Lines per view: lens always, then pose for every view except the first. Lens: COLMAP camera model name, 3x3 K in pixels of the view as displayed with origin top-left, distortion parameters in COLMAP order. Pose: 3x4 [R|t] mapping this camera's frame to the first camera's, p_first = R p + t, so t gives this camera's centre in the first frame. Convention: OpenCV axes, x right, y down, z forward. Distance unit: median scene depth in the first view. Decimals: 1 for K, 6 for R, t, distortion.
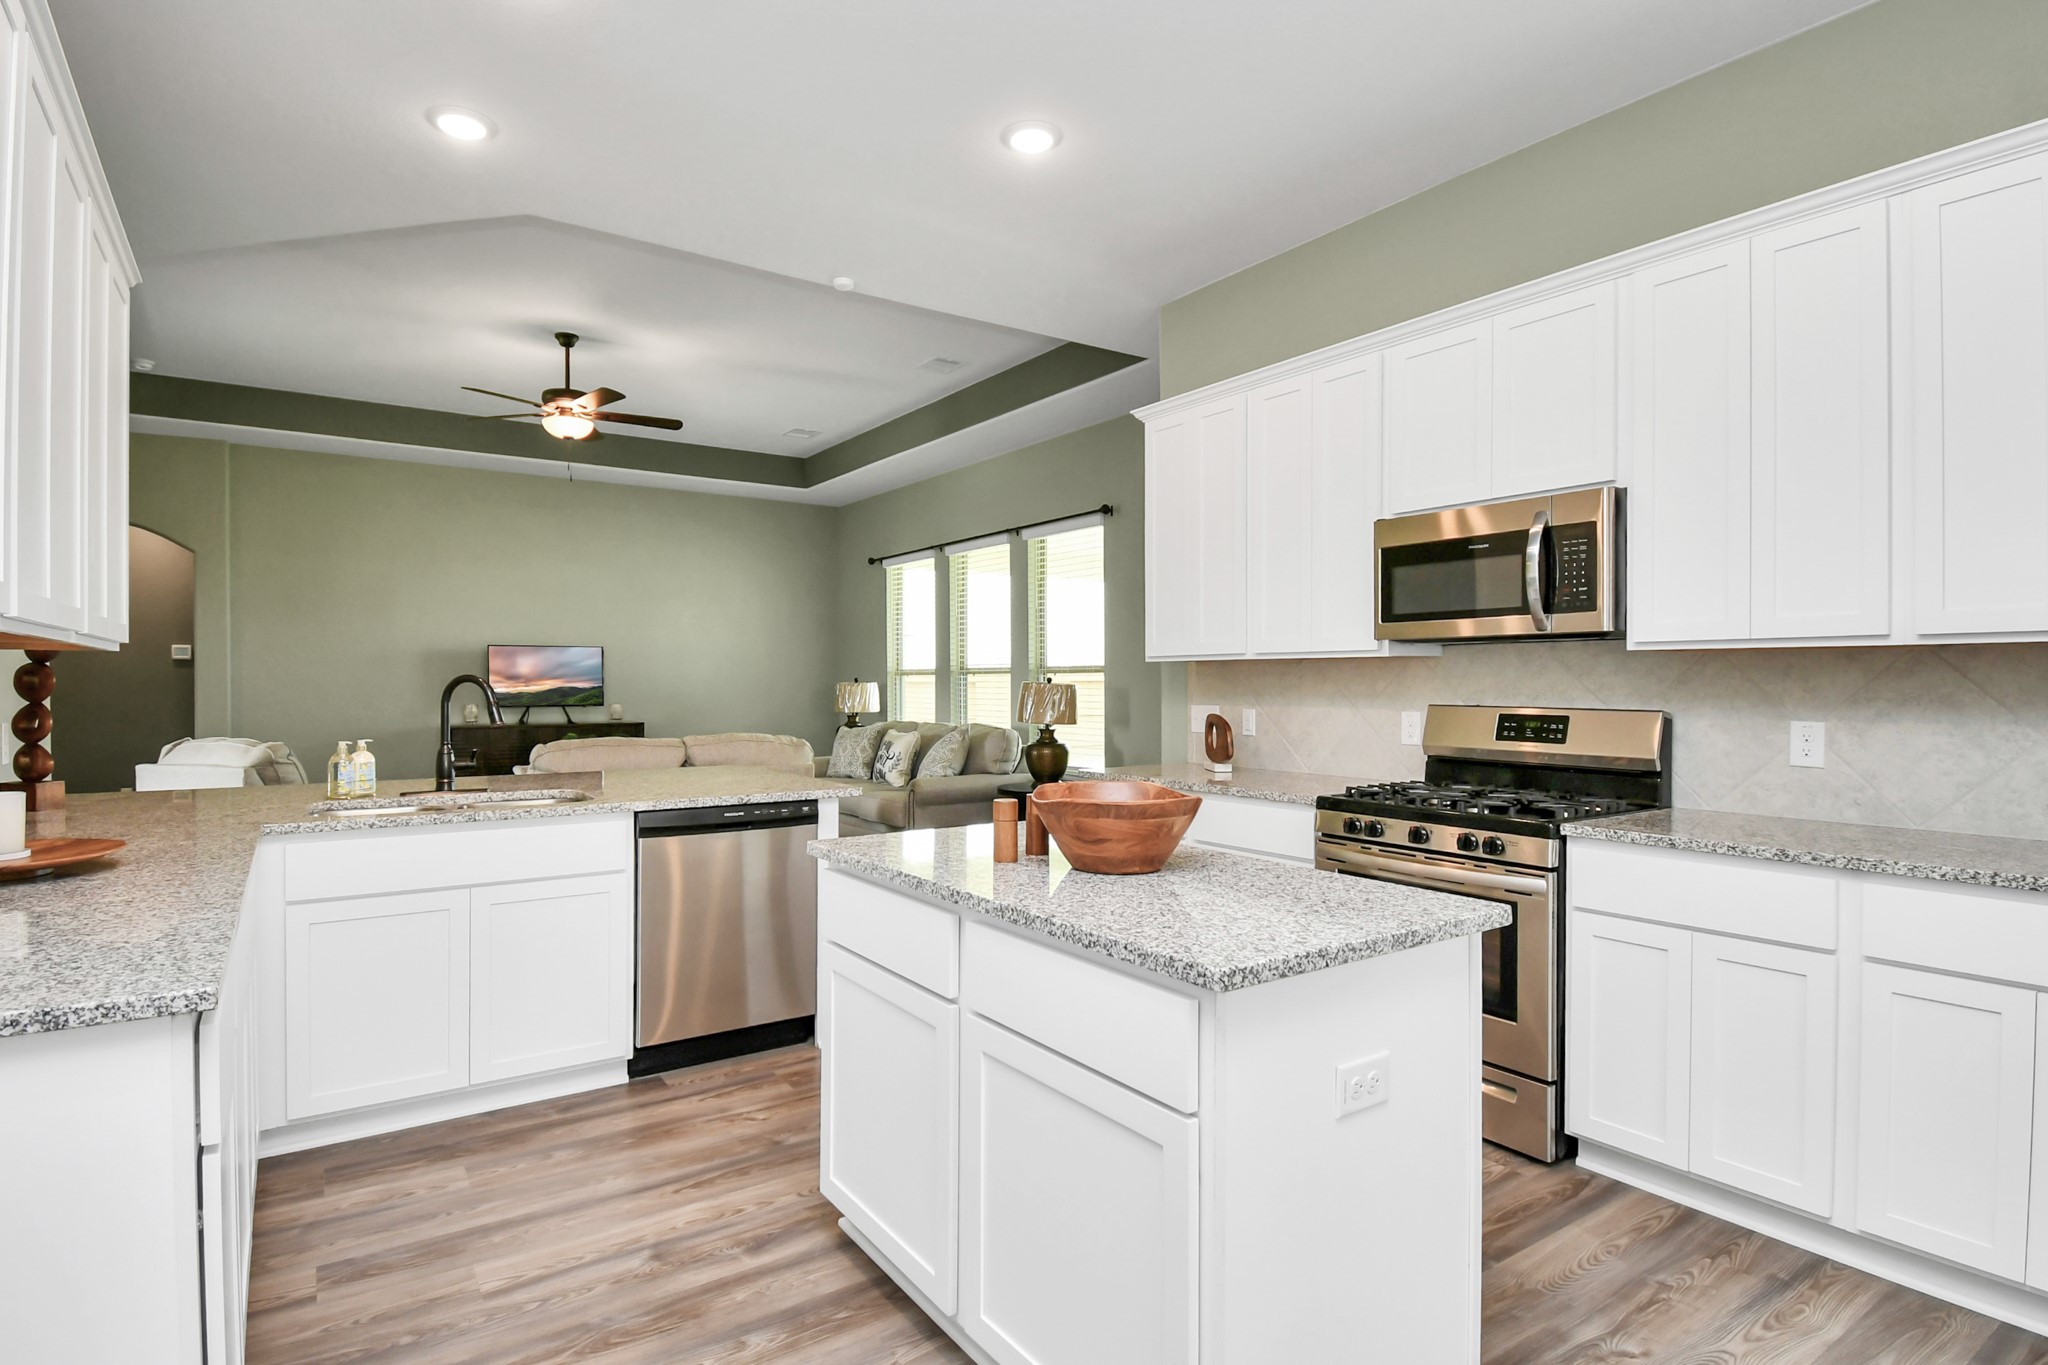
lens RADIAL K [[1028.6, 0, 1007.3], [0, 1028.6, 694.5], [0, 0, 1]] dist [0.020649, -0.015913]
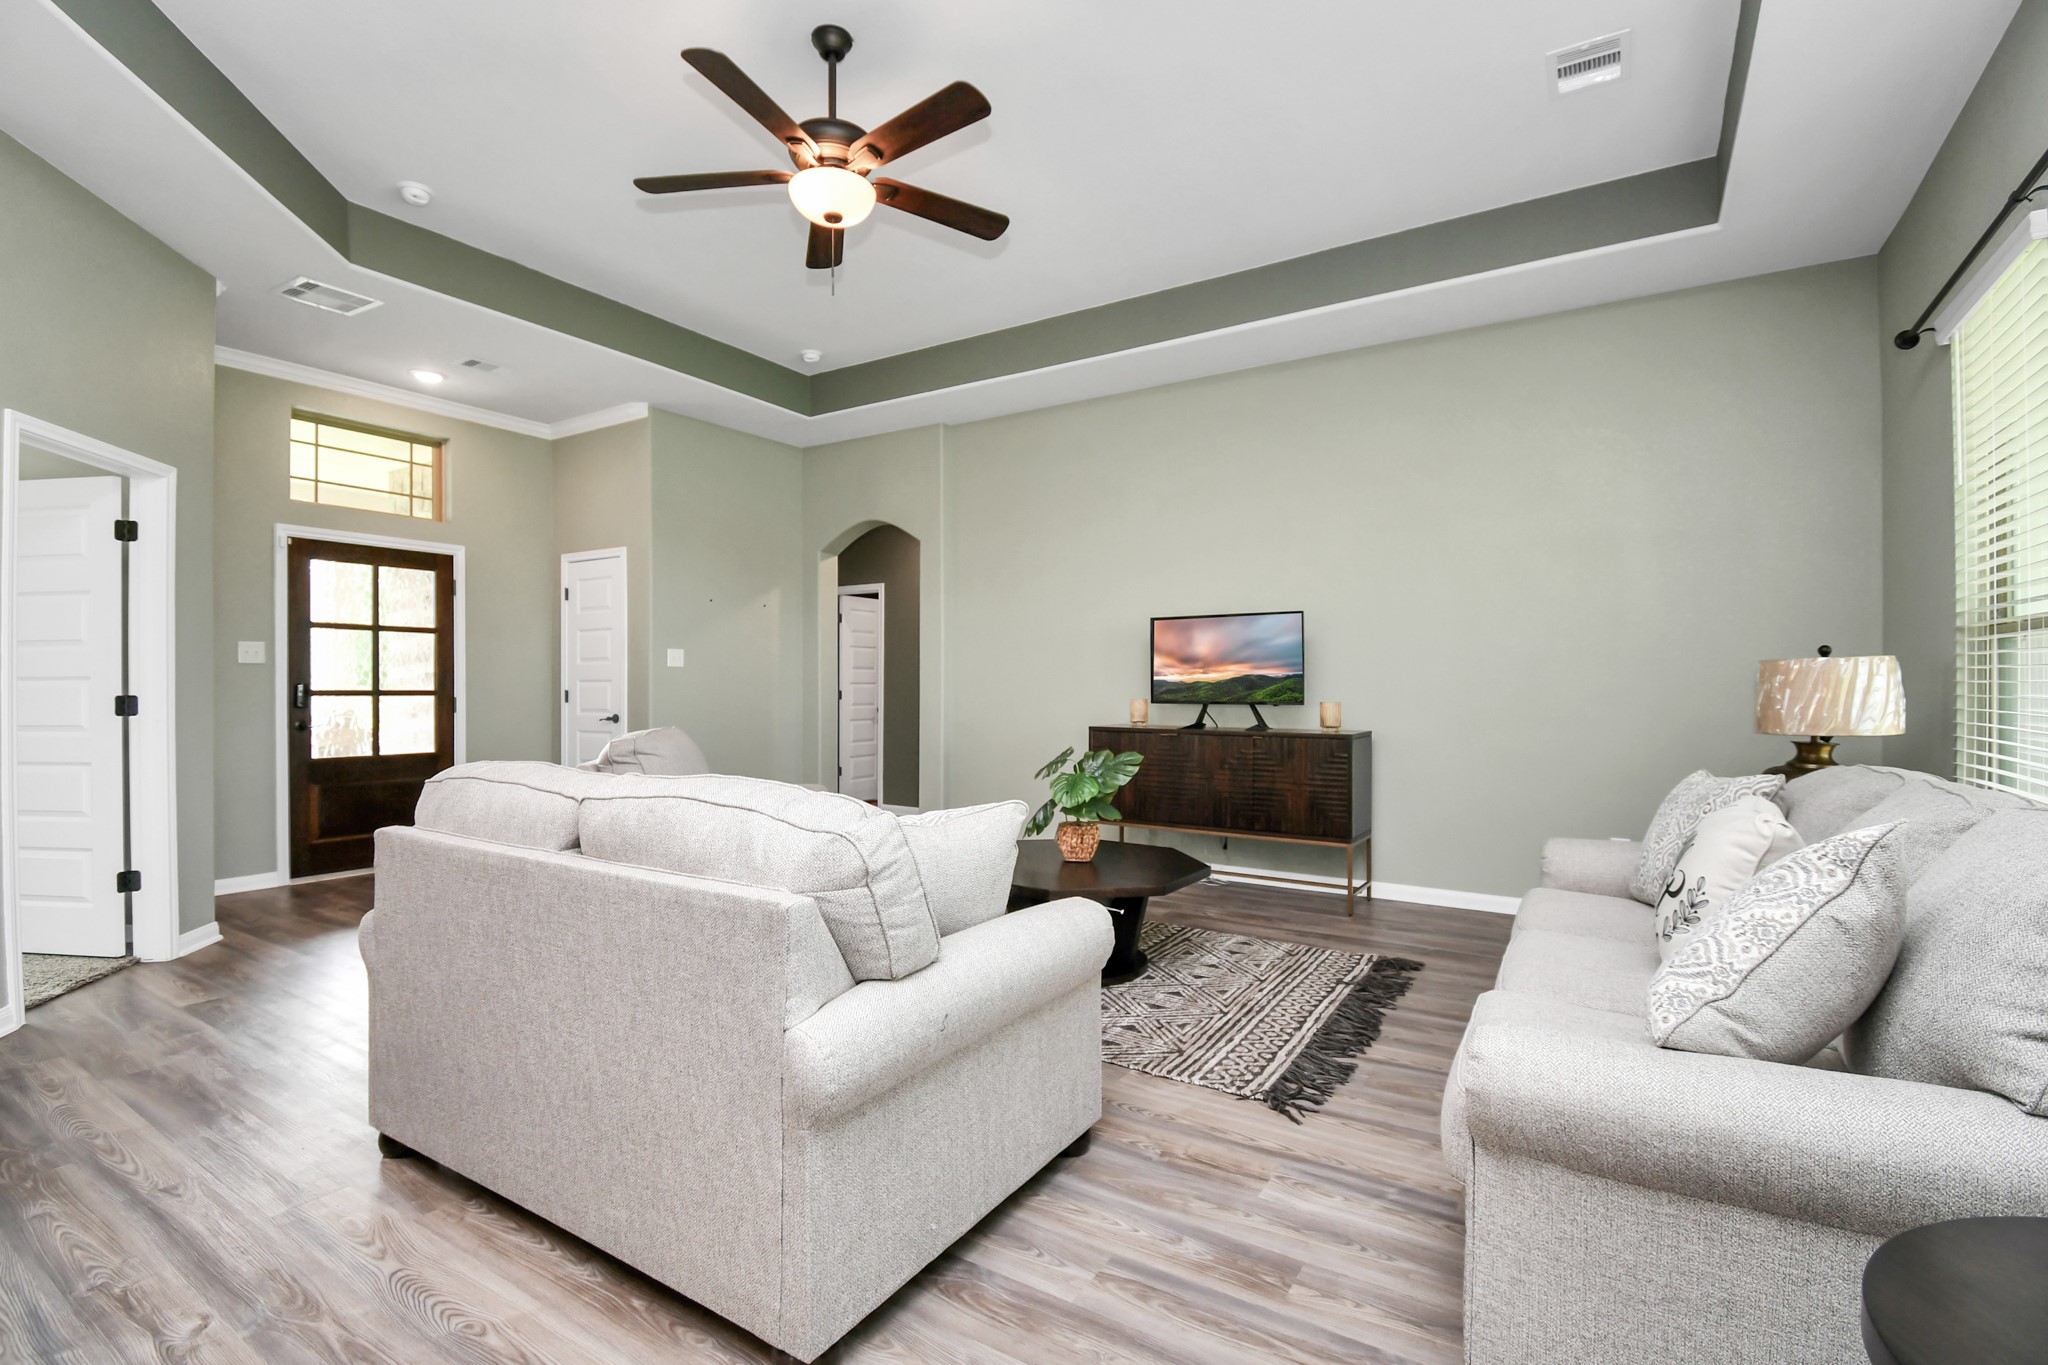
lens RADIAL K [[936.9, 0, 1016.0], [0, 936.9, 672.4], [0, 0, 1]] dist [0.003344, -0.000740]
pose [[0.392029, -0.004189, -0.919943, 0.091680], [-0.000556, 0.999988, -0.004790, -0.007464], [0.919953, 0.002389, 0.392022, 0.875198]]
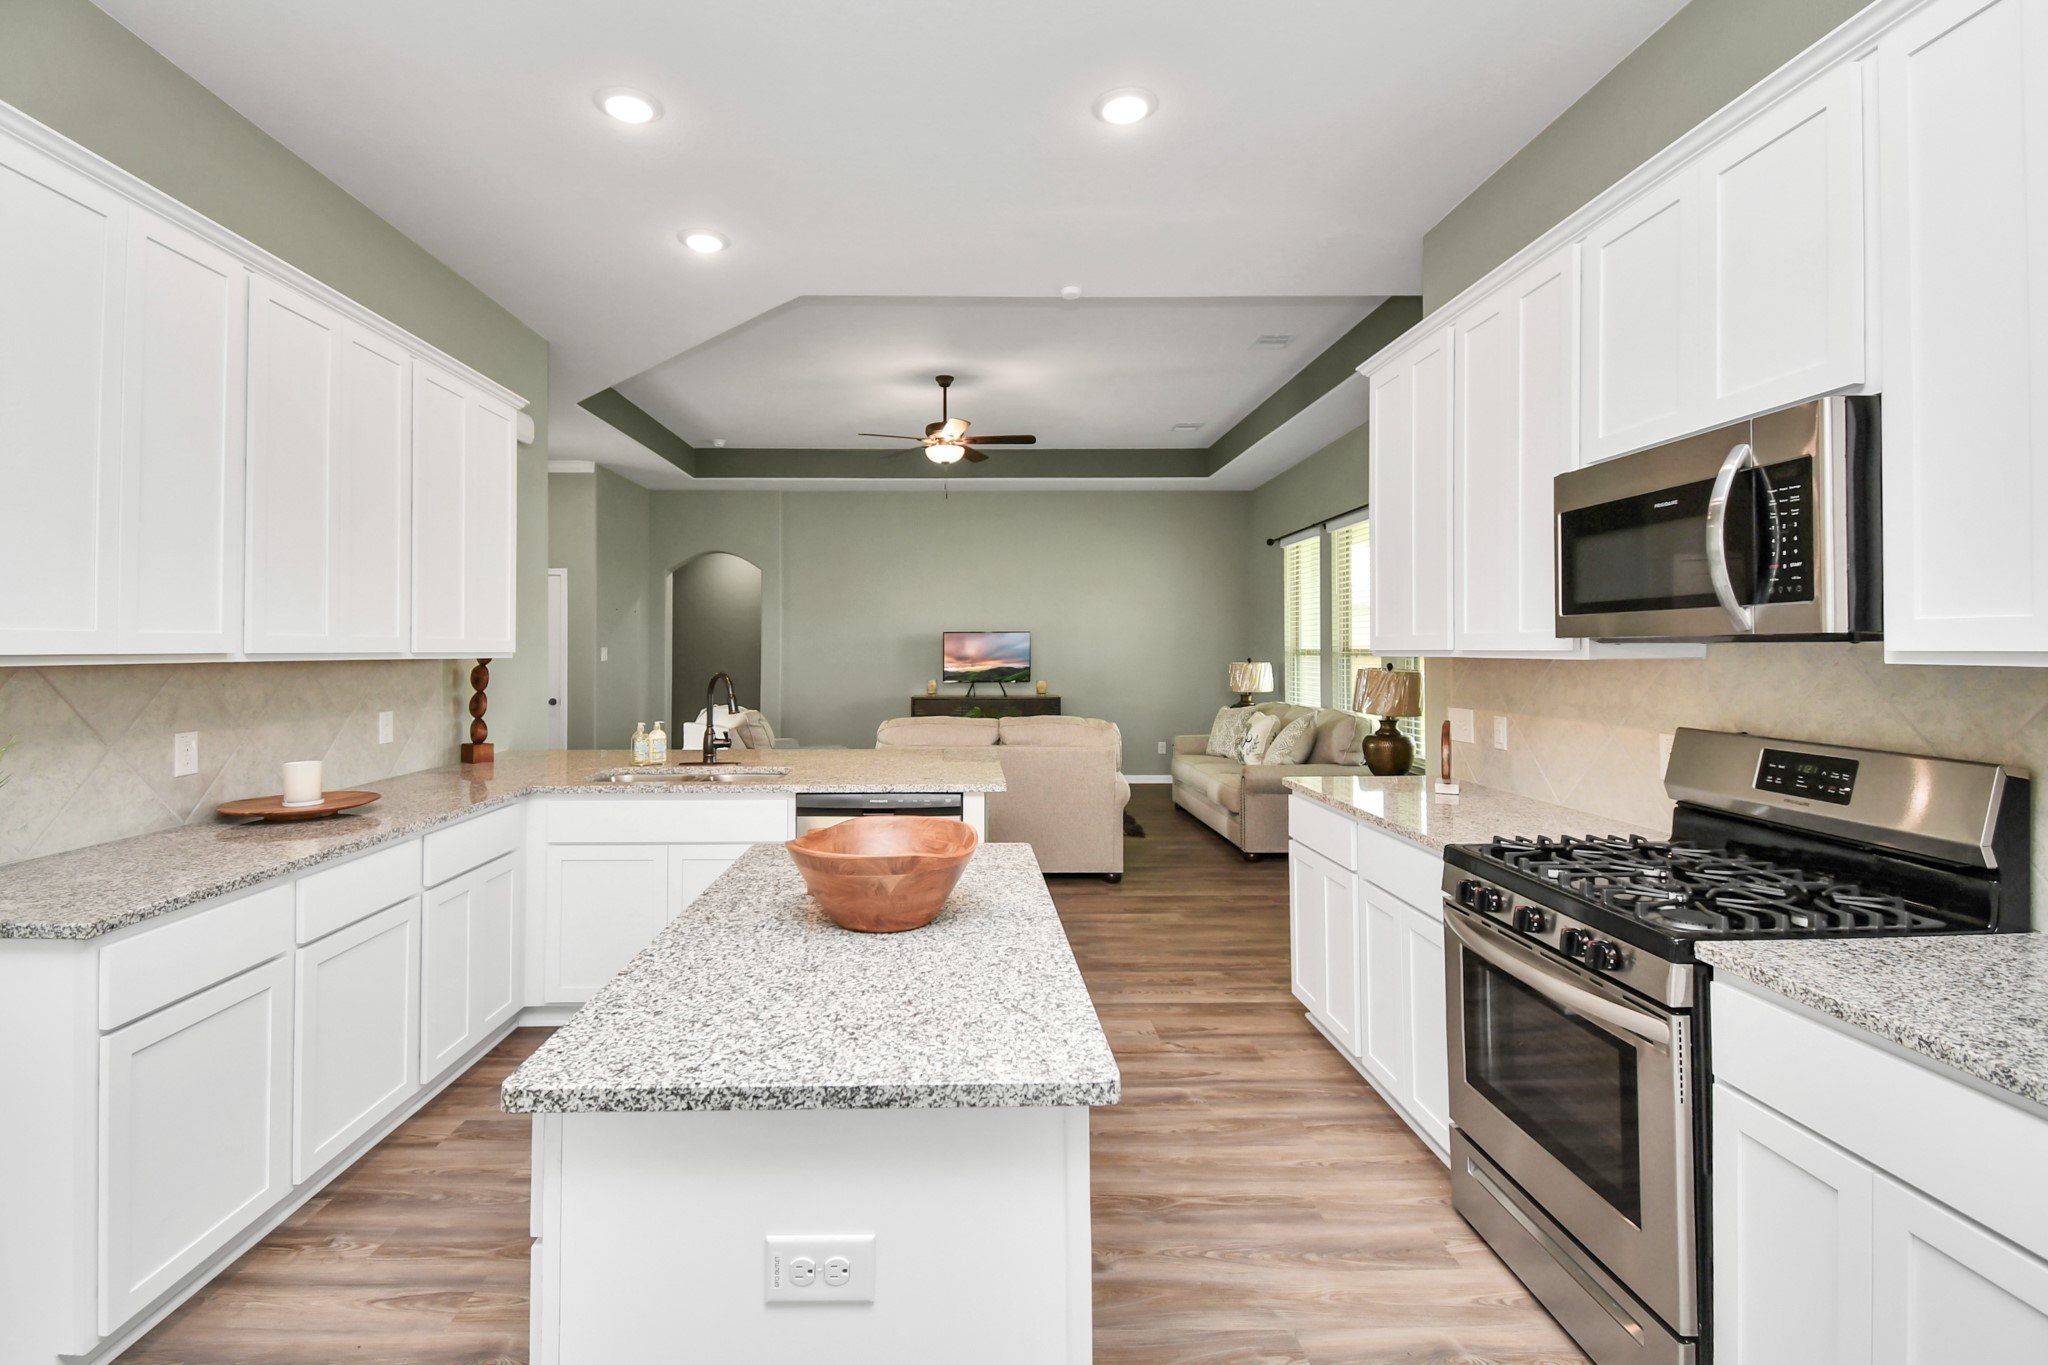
lens RADIAL K [[936.9, 0, 1004.2], [0, 936.9, 657.5], [0, 0, 1]] dist [0.003344, -0.000740]
pose [[0.839157, 0.001702, -0.543887, 0.227757], [-0.003225, 0.999993, -0.001847, -0.021469], [0.543880, 0.003303, 0.839157, 0.131096]]
